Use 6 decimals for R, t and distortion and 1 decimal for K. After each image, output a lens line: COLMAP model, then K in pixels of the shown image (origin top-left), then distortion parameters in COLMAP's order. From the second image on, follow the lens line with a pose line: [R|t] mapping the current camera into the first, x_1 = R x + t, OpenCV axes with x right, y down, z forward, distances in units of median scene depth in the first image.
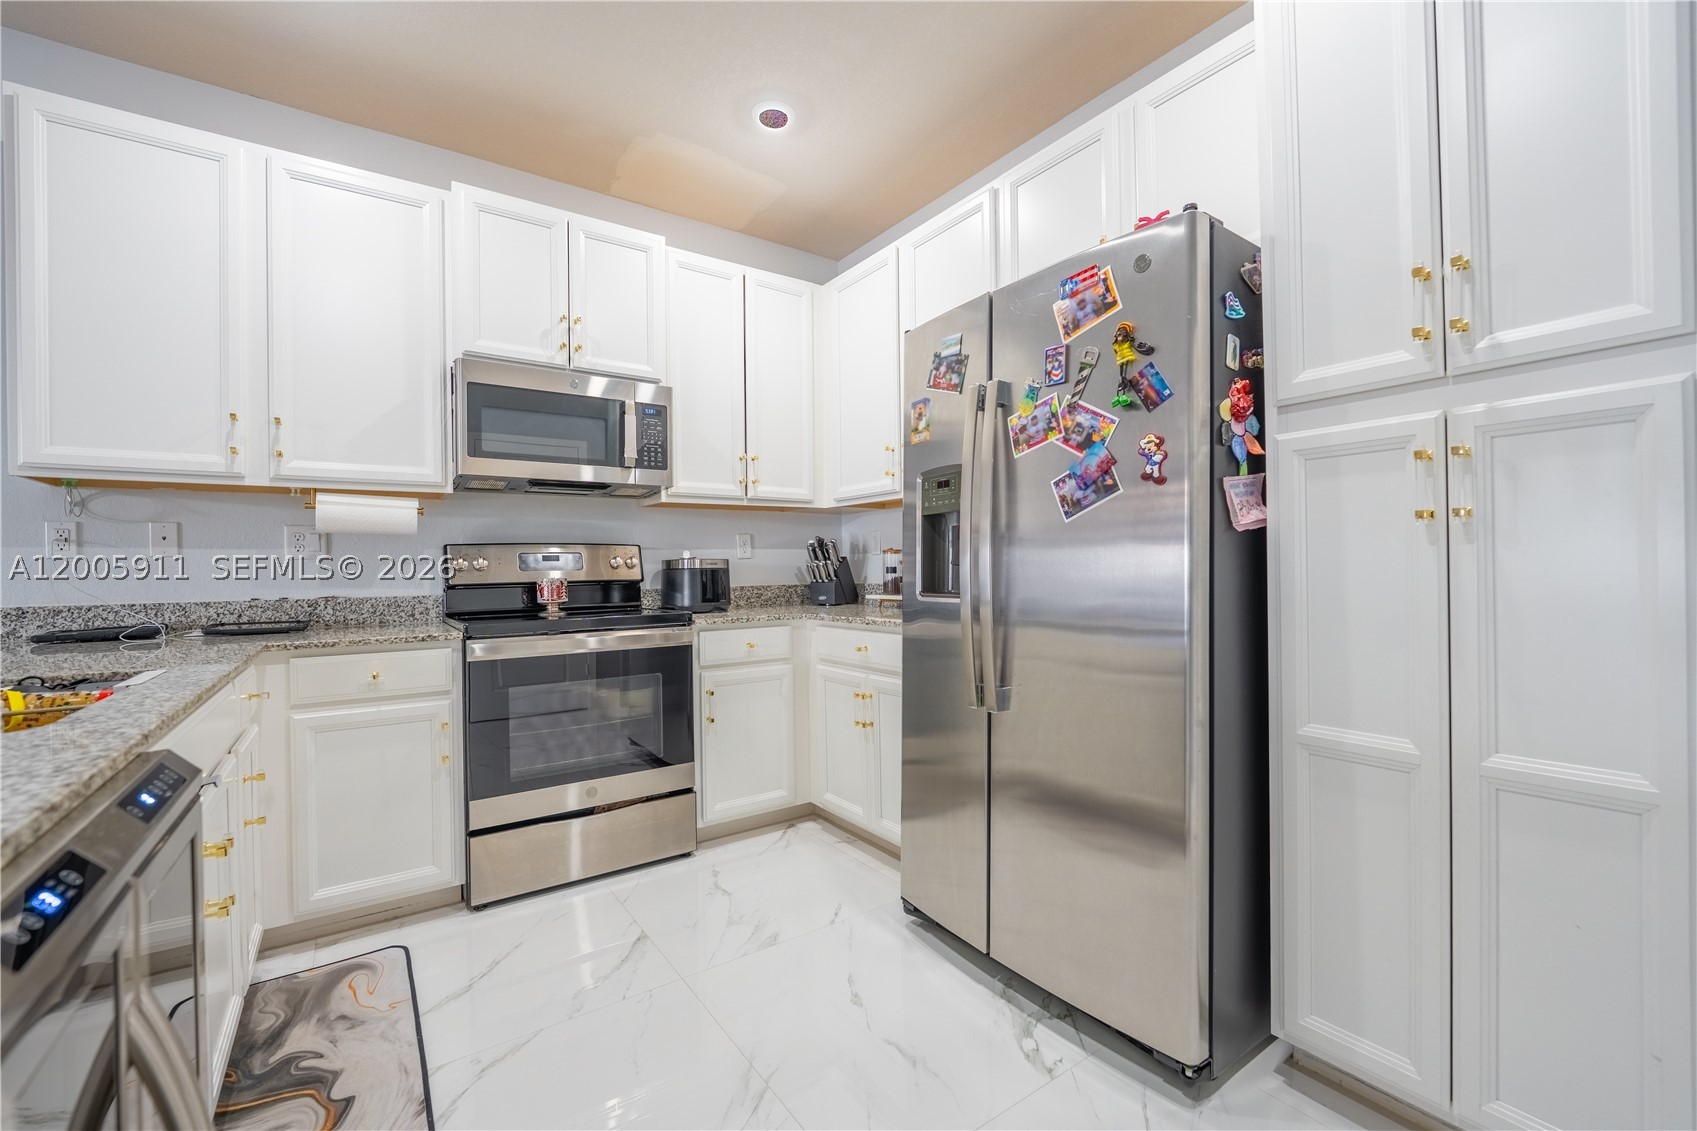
lens RADIAL K [[692.1, 0, 844.7], [0, 692.1, 571.5], [0, 0, 1]] dist [-0.011965, -0.000614]
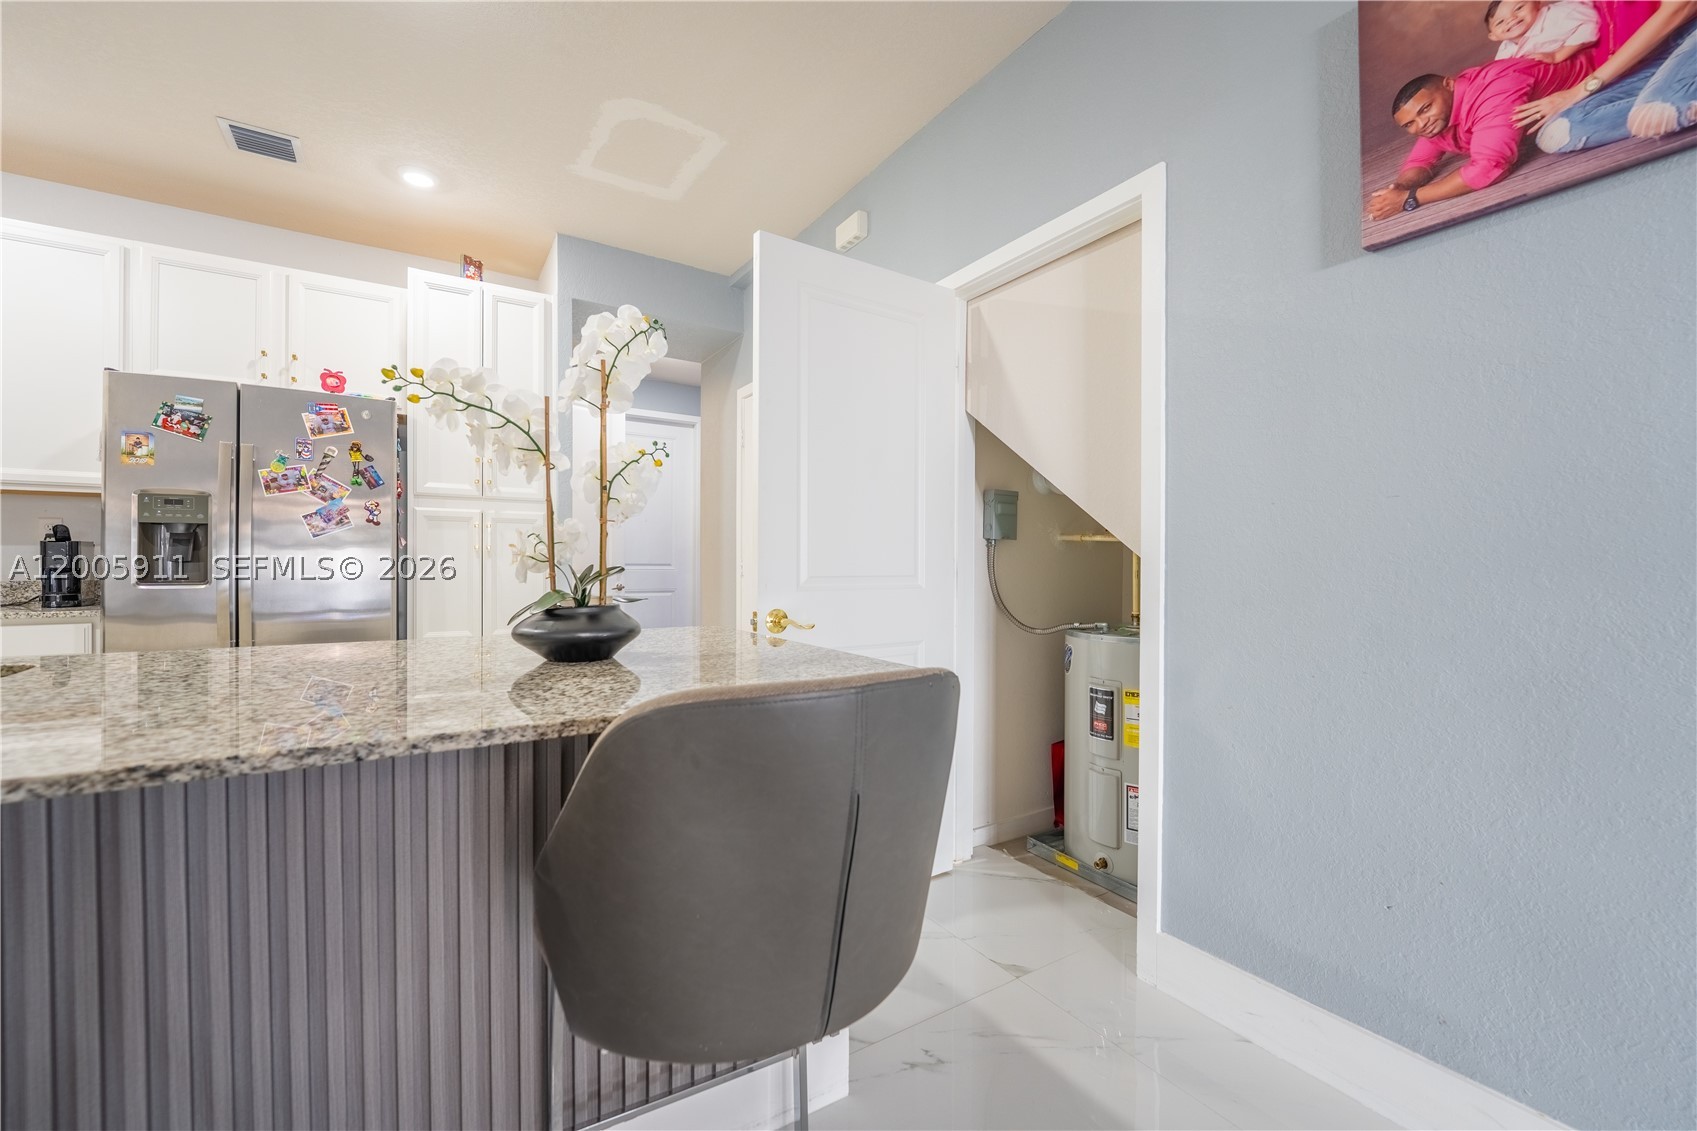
lens RADIAL K [[692.1, 0, 846.8], [0, 692.1, 565.5], [0, 0, 1]] dist [-0.011965, -0.000614]
pose [[0.045460, 0.006021, 0.998948, -1.491496], [0.001205, 0.999981, -0.006082, 0.010630], [-0.998965, 0.001480, 0.045452, -0.496311]]
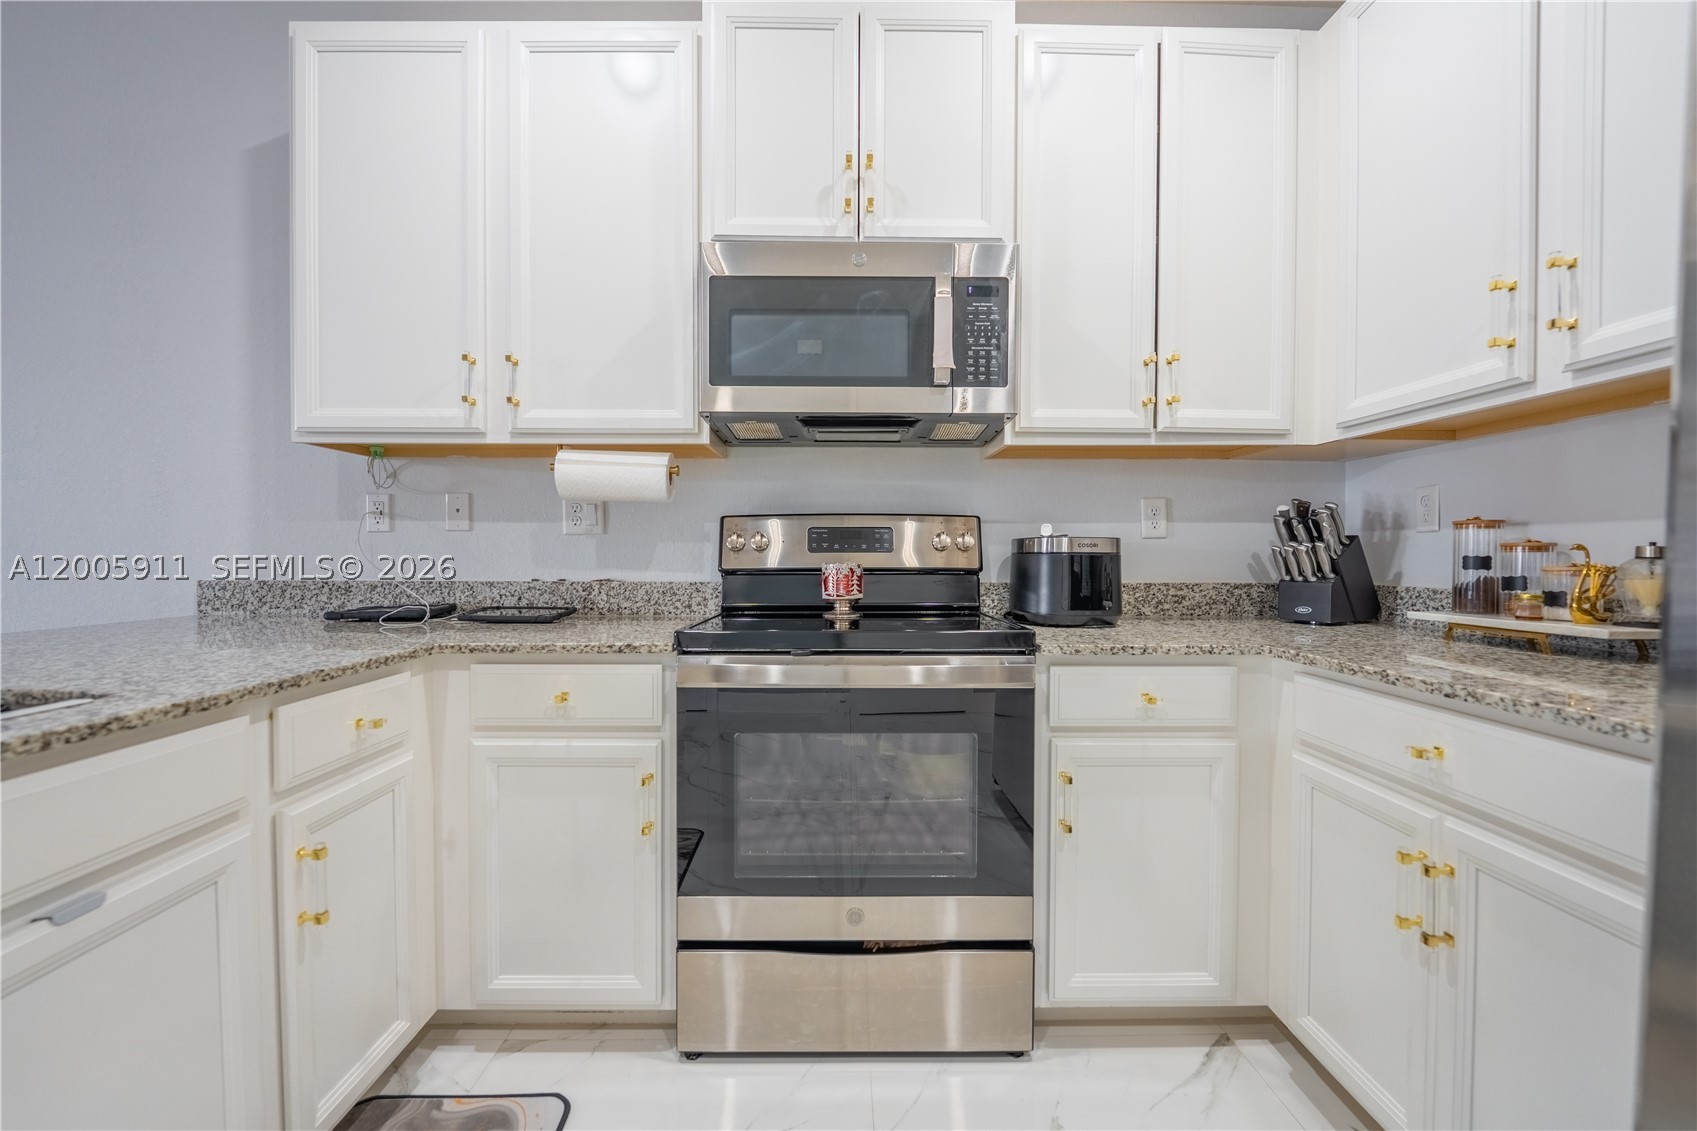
lens RADIAL K [[692.1, 0, 852.2], [0, 692.1, 565.8], [0, 0, 1]] dist [-0.011965, -0.000614]
pose [[0.830149, 0.026276, -0.556923, -0.033648], [-0.017635, 0.999627, 0.020876, -0.002642], [0.557263, -0.007509, 0.830302, 0.443197]]
